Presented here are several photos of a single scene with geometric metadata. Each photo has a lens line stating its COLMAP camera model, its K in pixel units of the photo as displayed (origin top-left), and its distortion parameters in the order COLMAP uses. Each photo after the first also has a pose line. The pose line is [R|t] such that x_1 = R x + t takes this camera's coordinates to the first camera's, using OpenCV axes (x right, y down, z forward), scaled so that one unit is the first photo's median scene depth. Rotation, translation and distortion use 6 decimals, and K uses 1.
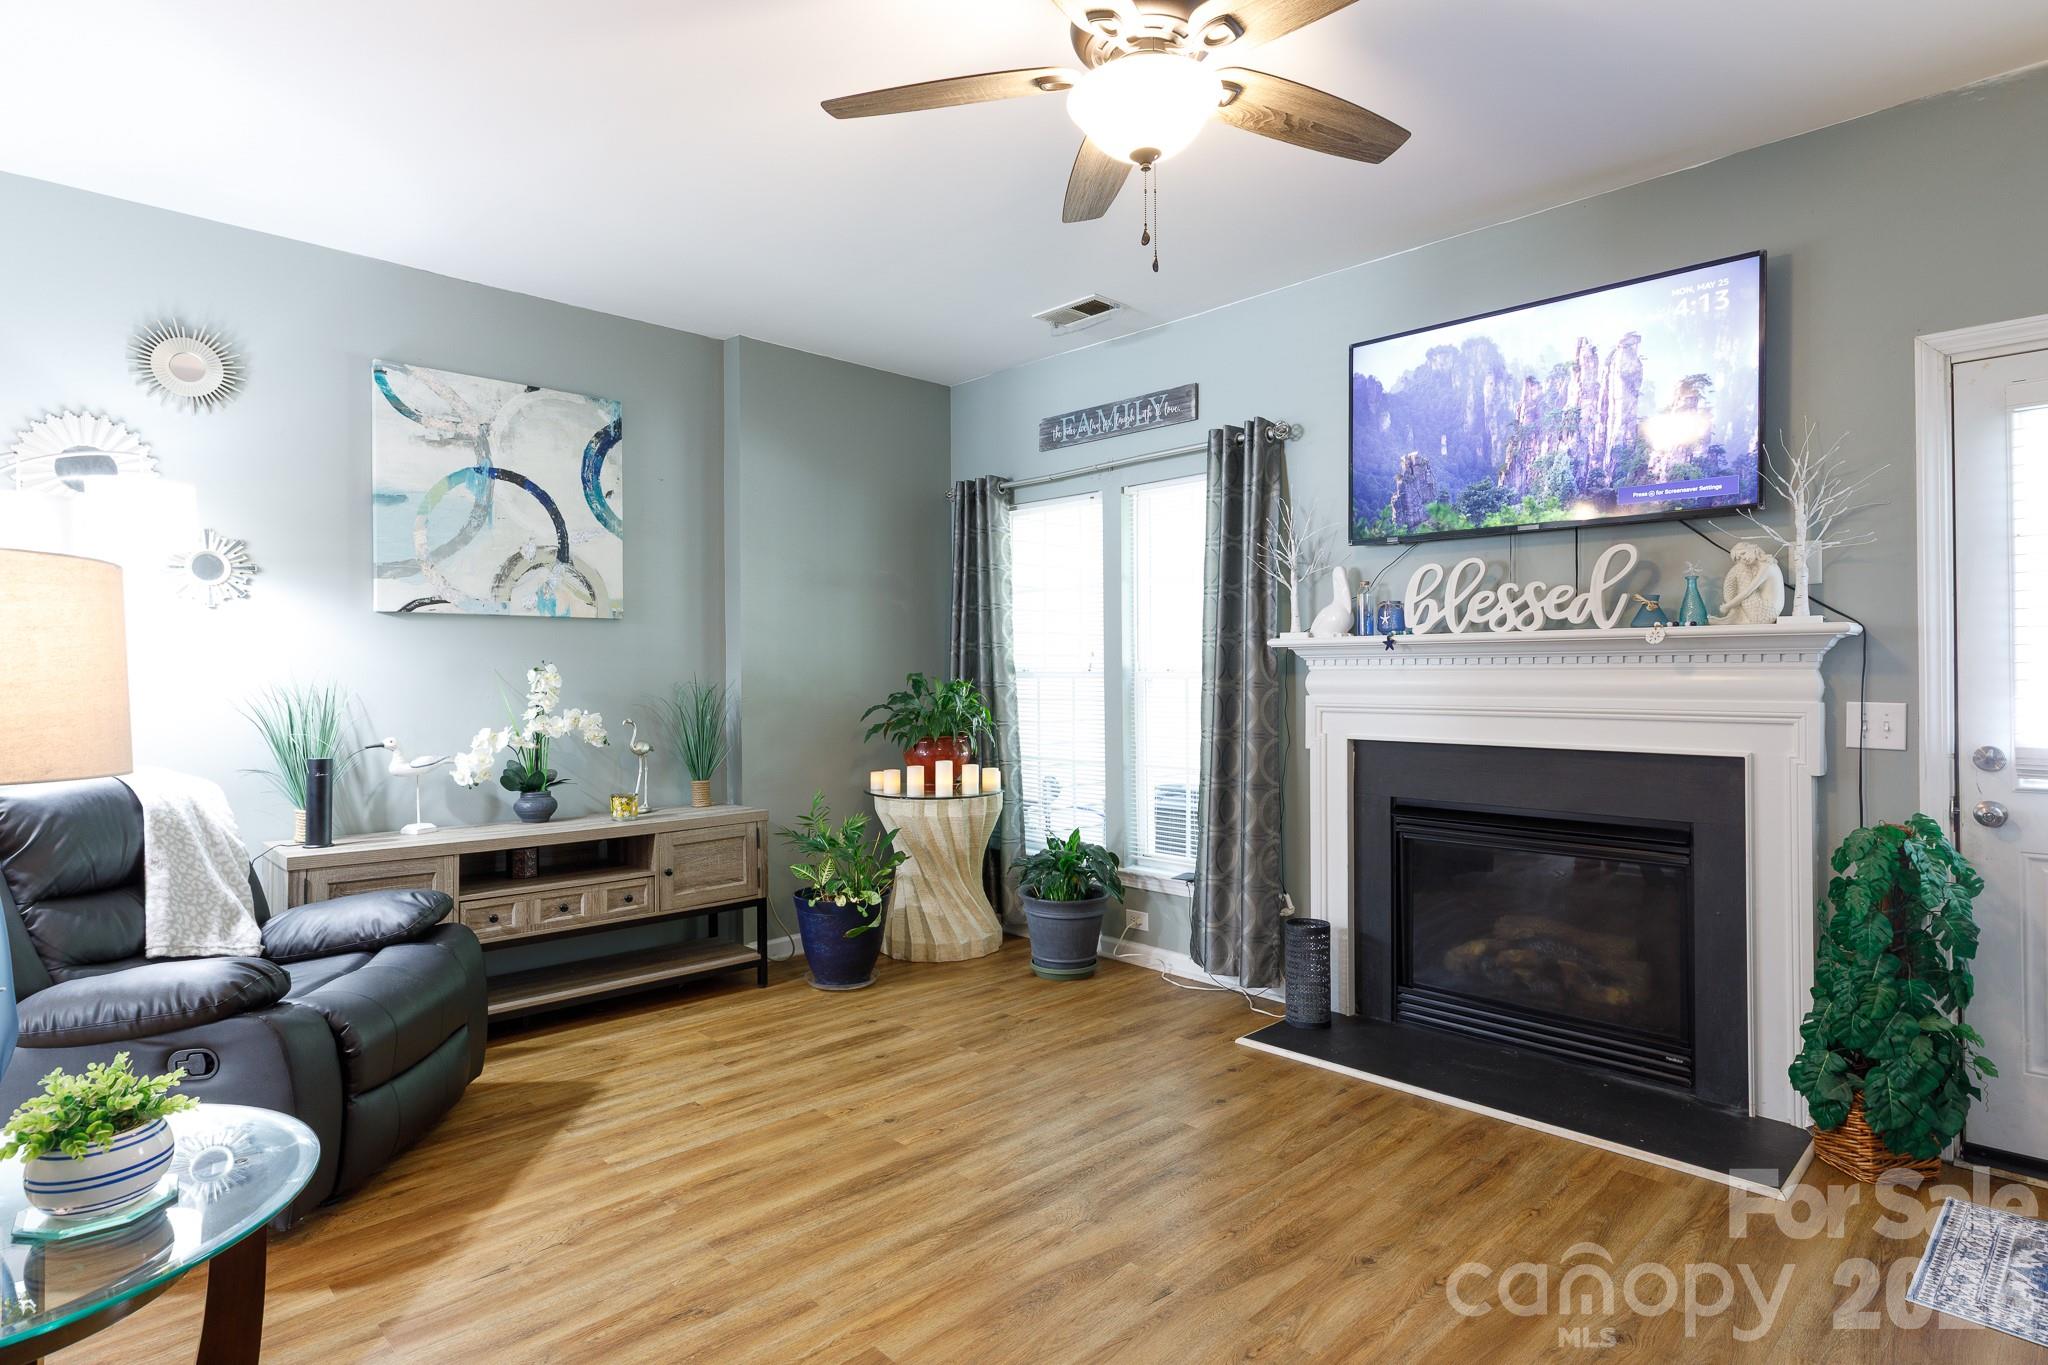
lens RADIAL K [[1081.0, 0, 1026.5], [0, 1081.0, 674.3], [0, 0, 1]] dist [-0.002178, -0.000678]
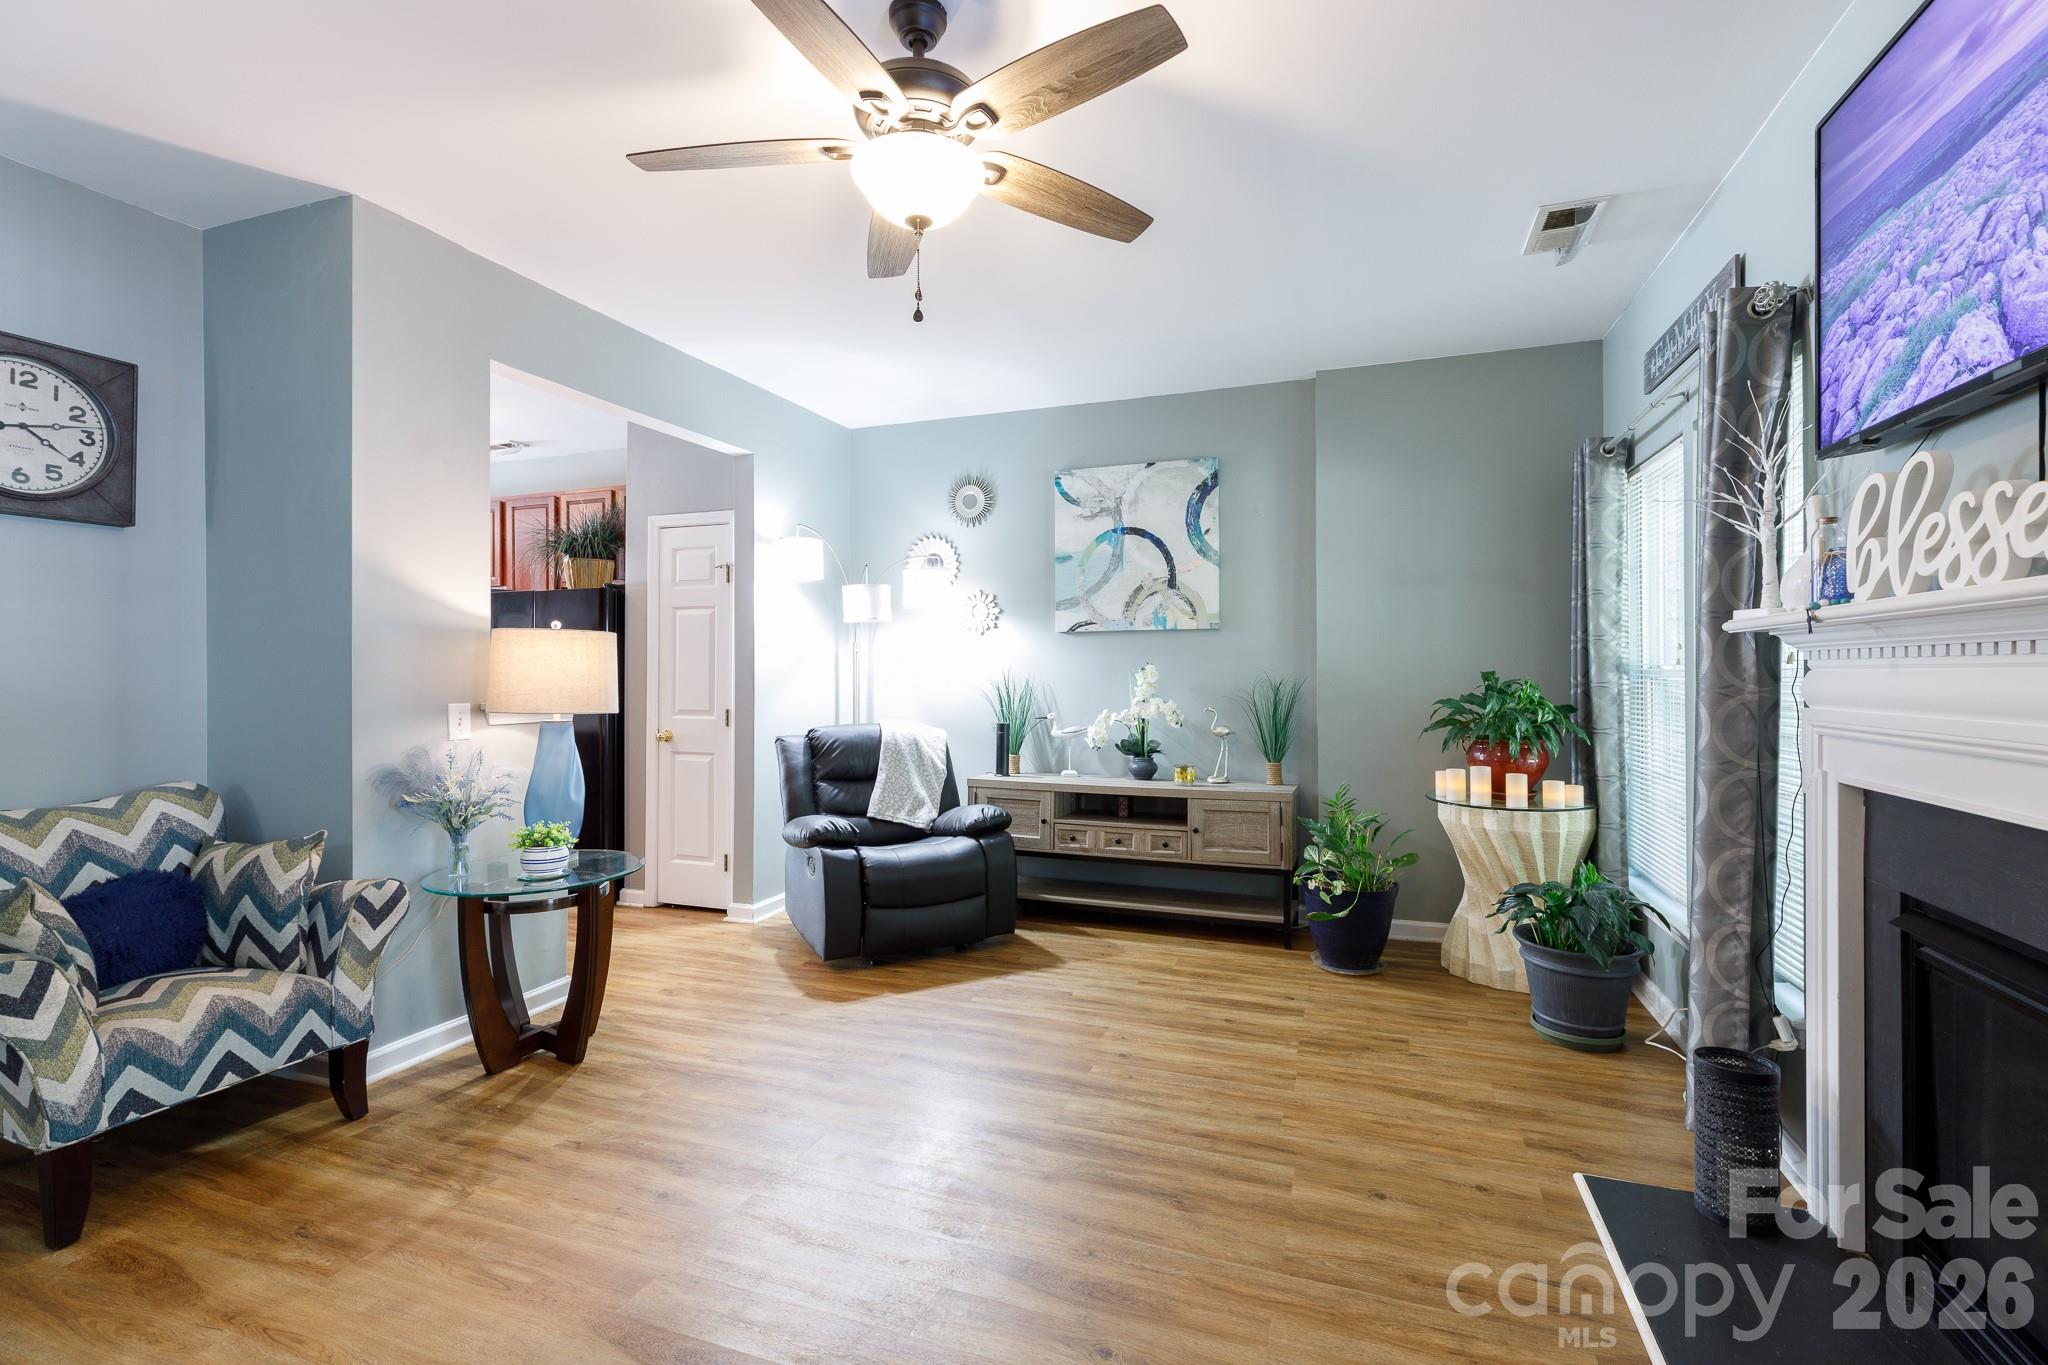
lens RADIAL K [[923.1, 0, 1014.9], [0, 923.1, 672.6], [0, 0, 1]] dist [0.000997, -0.000072]
pose [[0.418212, 0.001535, -0.908348, 0.559594], [-0.000050, 0.999999, 0.001667, -0.001726], [0.908349, -0.000651, 0.418212, 0.365983]]
